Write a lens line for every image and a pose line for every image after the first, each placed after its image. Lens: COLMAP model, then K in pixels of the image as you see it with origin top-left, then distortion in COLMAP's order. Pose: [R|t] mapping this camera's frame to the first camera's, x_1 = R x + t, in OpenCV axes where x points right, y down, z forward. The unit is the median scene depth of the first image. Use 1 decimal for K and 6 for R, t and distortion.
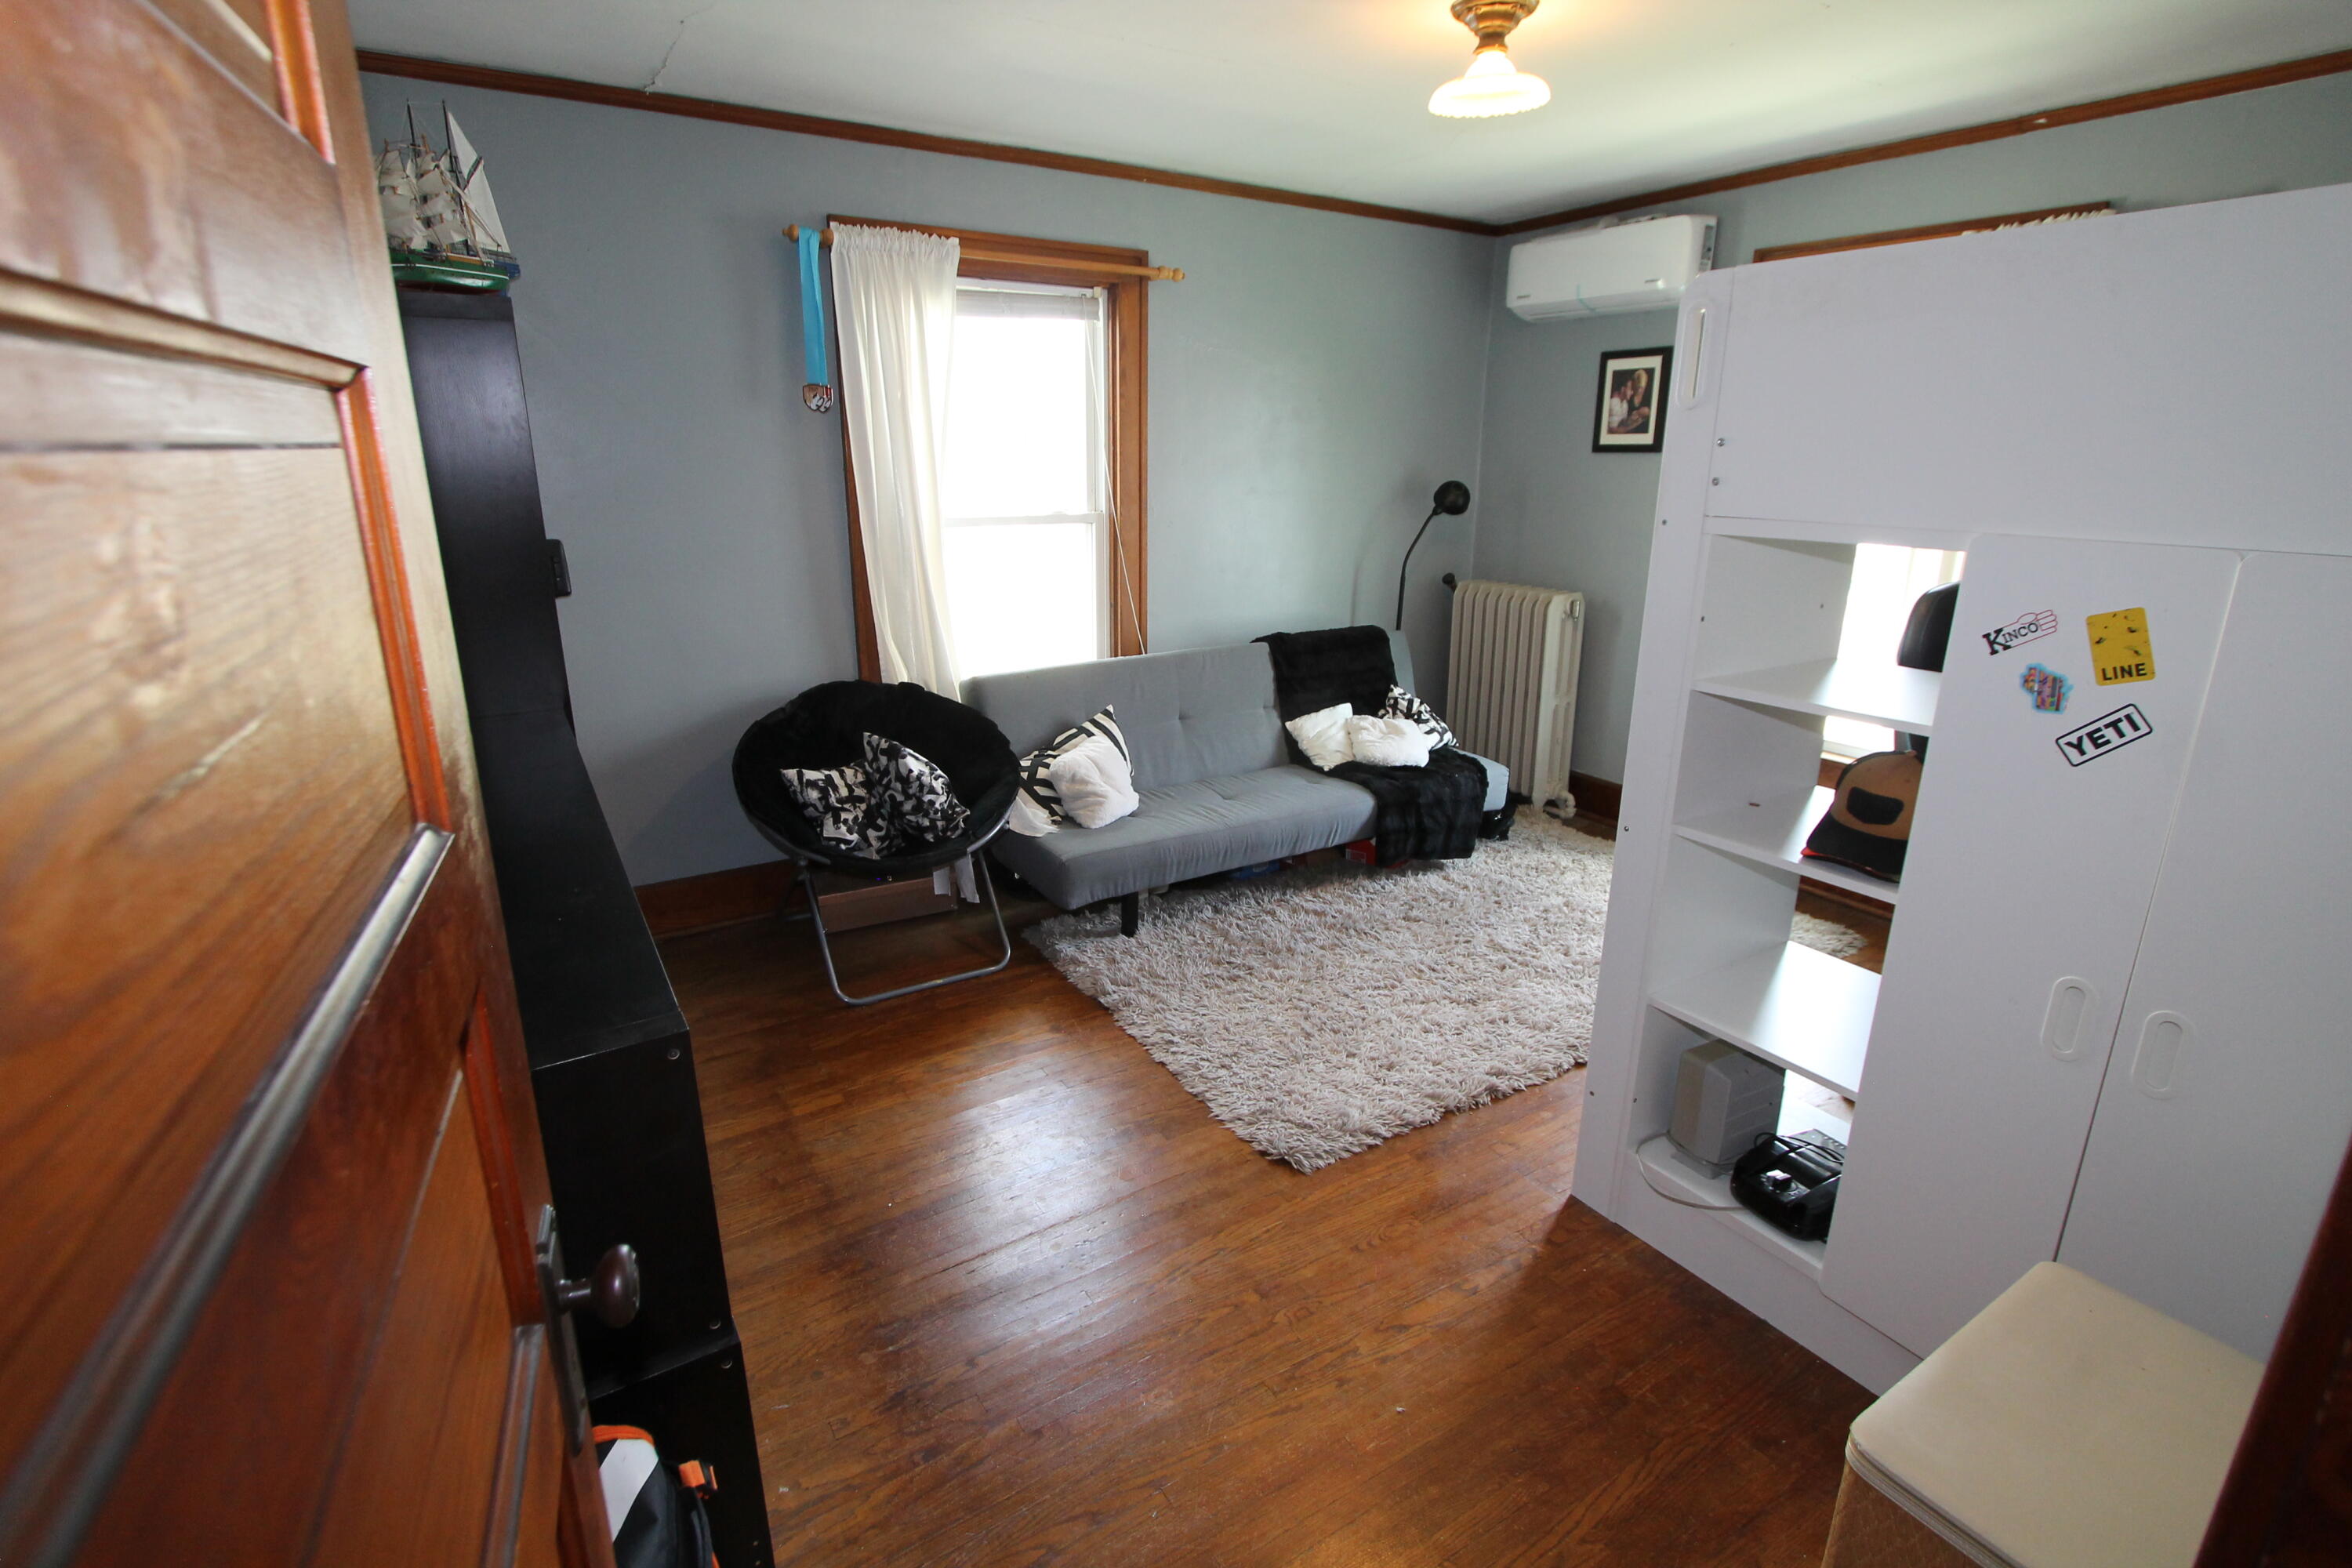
lens RADIAL K [[1094.9, 0, 1175.1], [0, 1094.9, 779.3], [0, 0, 1]] dist [-0.022658, 0.003879]
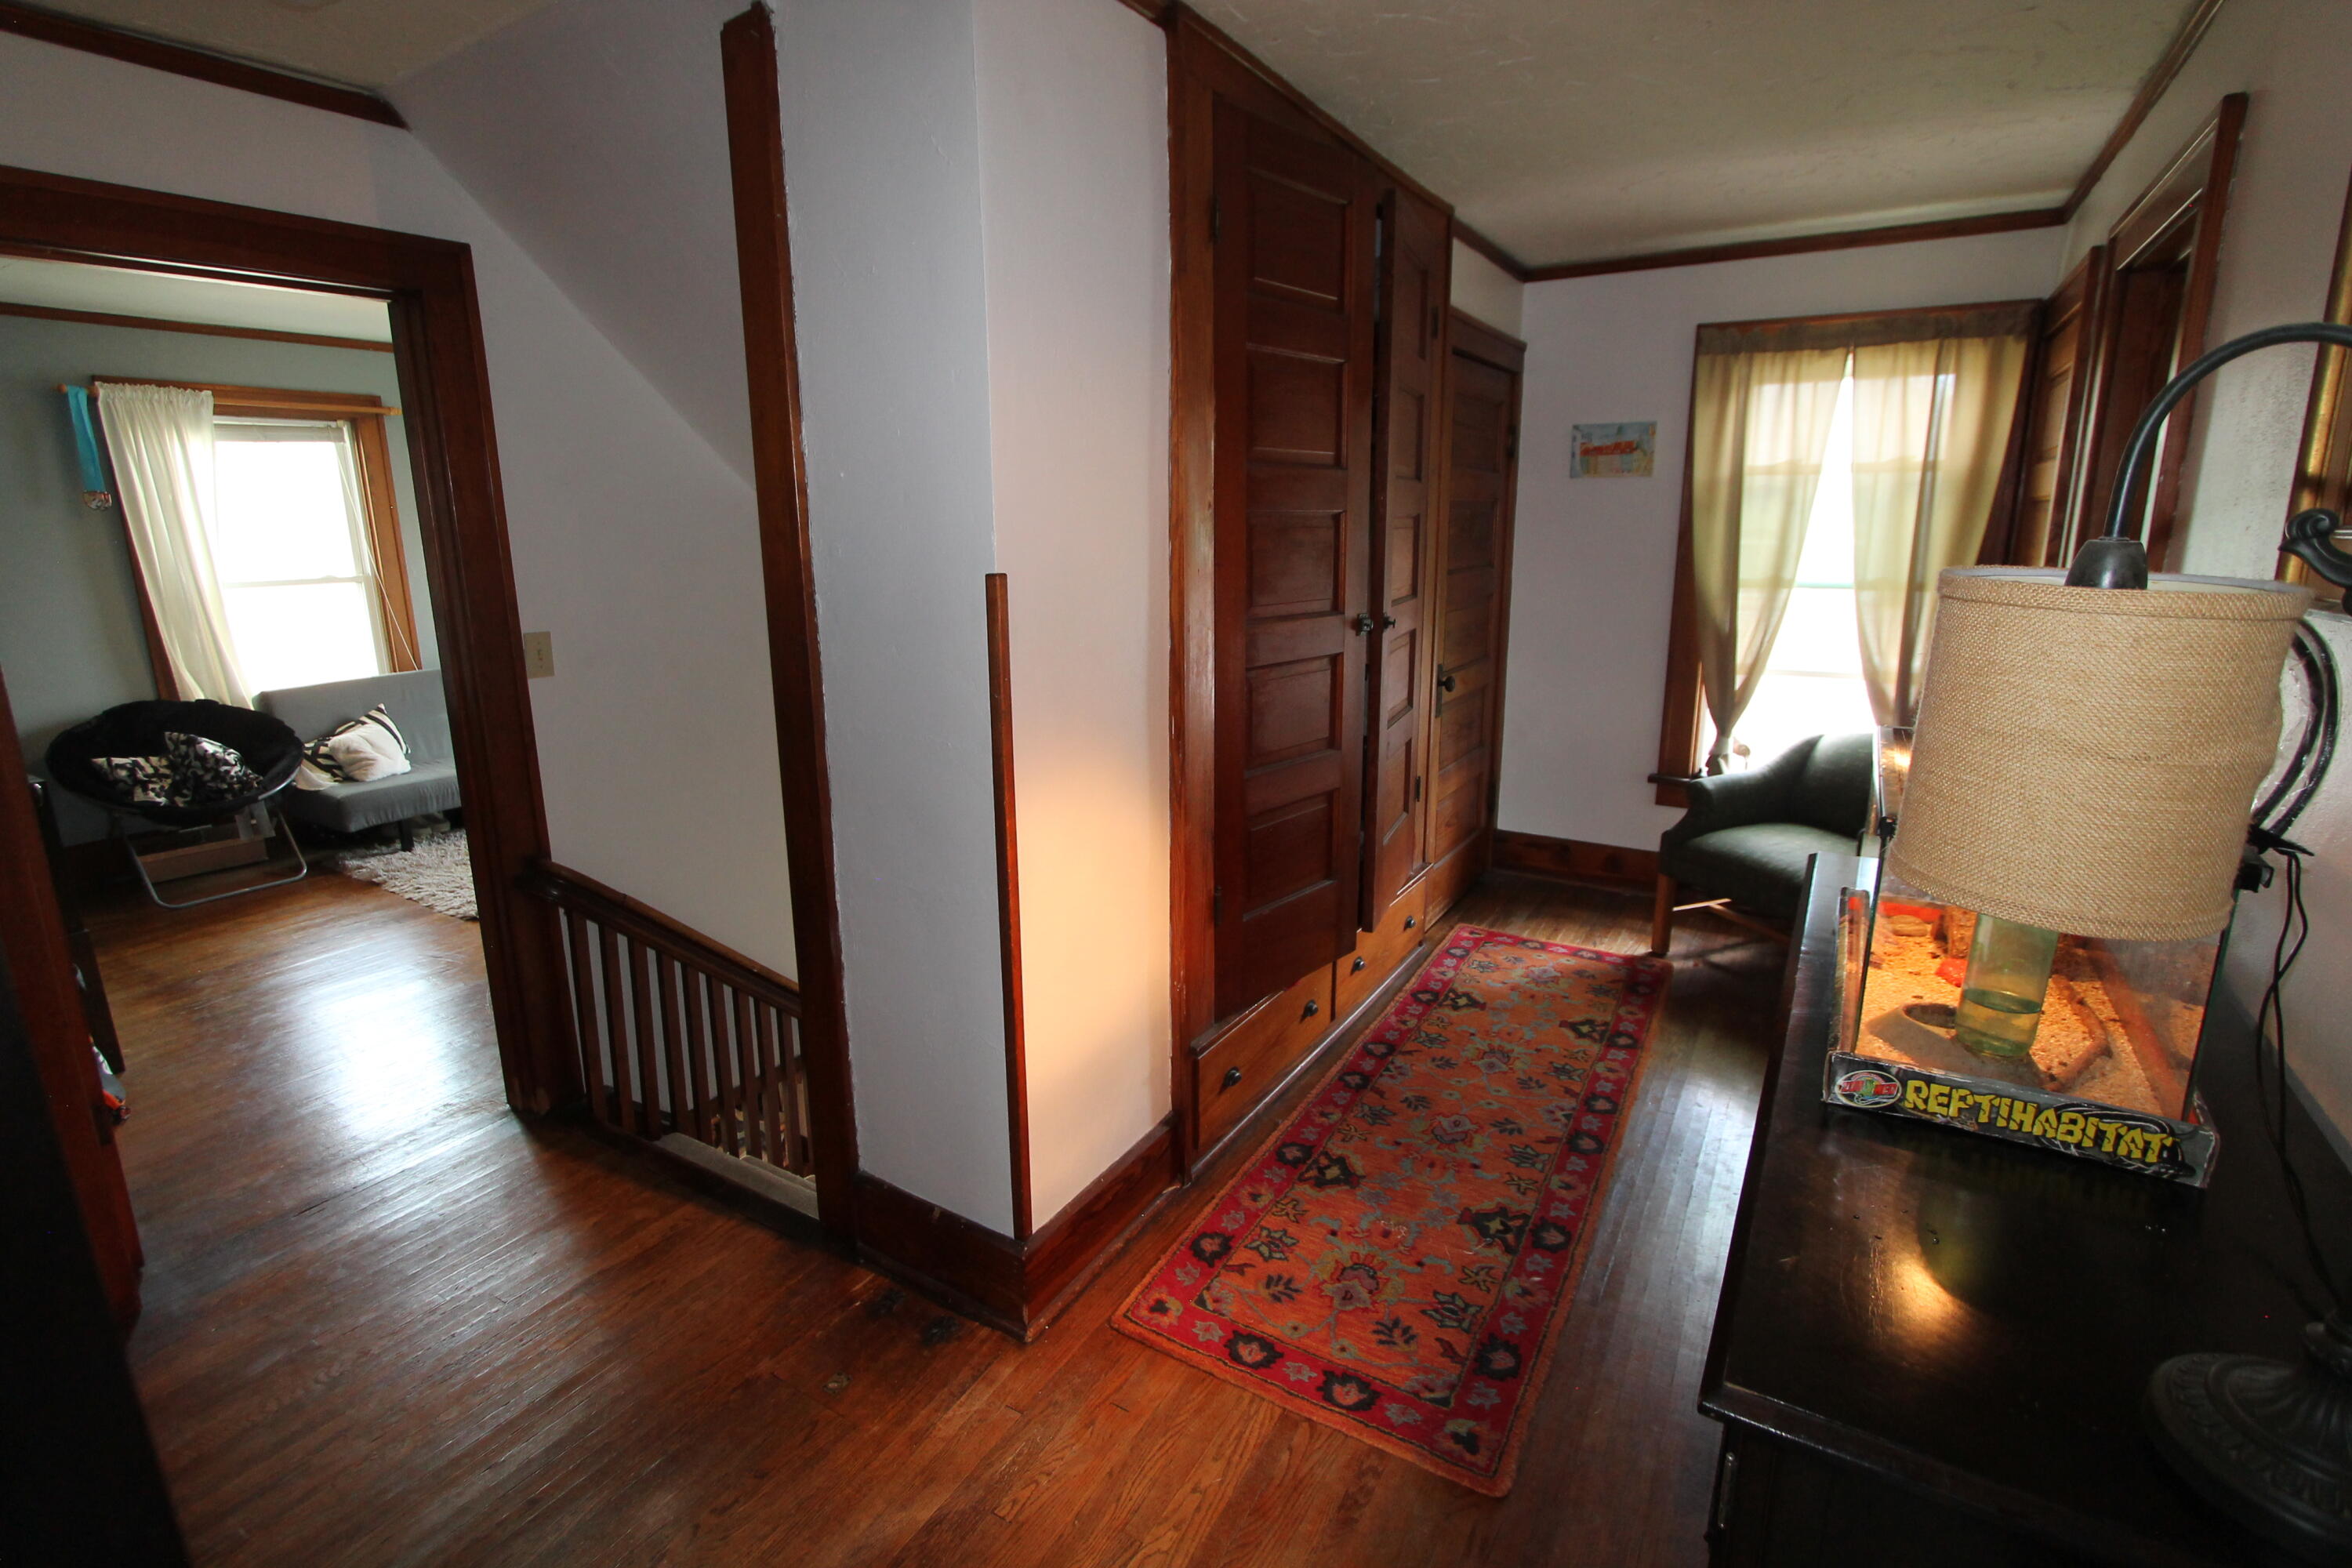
lens RADIAL K [[1094.9, 0, 1169.6], [0, 1094.9, 773.0], [0, 0, 1]] dist [-0.022658, 0.003879]
pose [[0.898255, -0.117629, 0.423440, 0.287123], [0.145332, 0.988812, -0.033612, 0.245366], [-0.414749, 0.091732, 0.905300, -0.795583]]
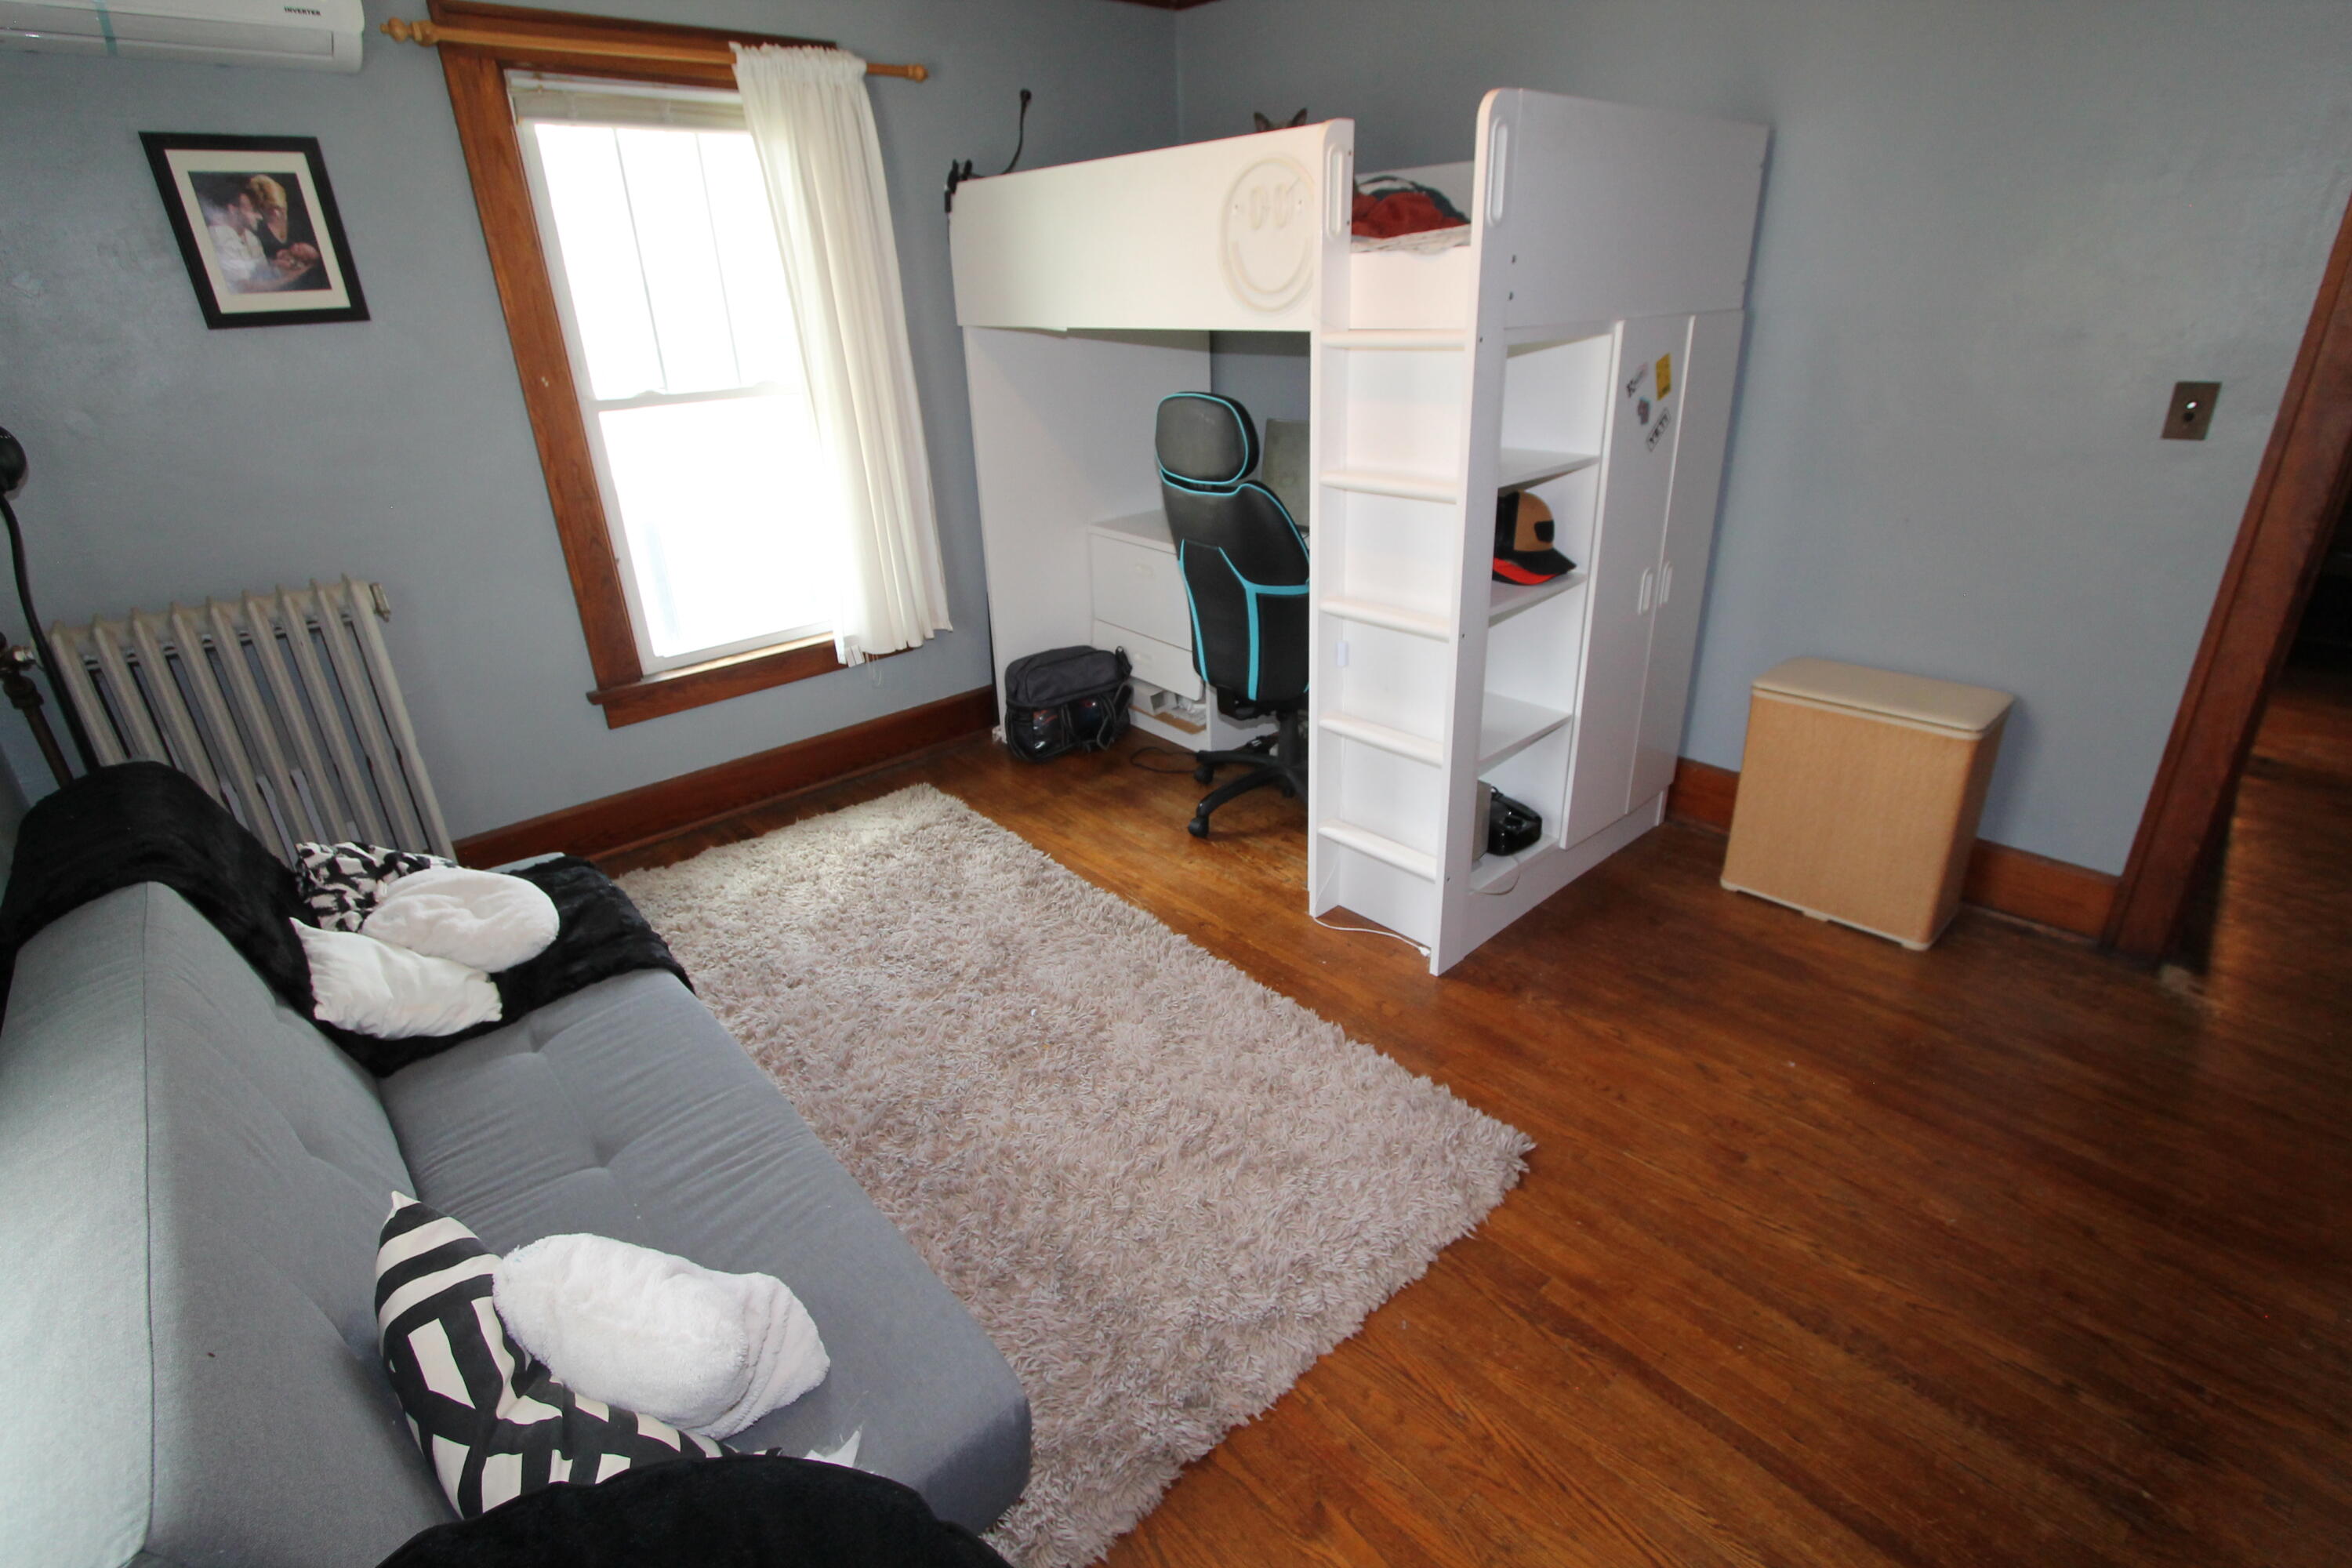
lens RADIAL K [[1094.9, 0, 1172.7], [0, 1094.9, 770.1], [0, 0, 1]] dist [-0.022658, 0.003879]
pose [[-0.174416, -0.396127, 0.901478, -0.355616], [0.318361, 0.843654, 0.432313, -0.252383], [-0.931786, 0.362398, -0.021035, 0.839124]]
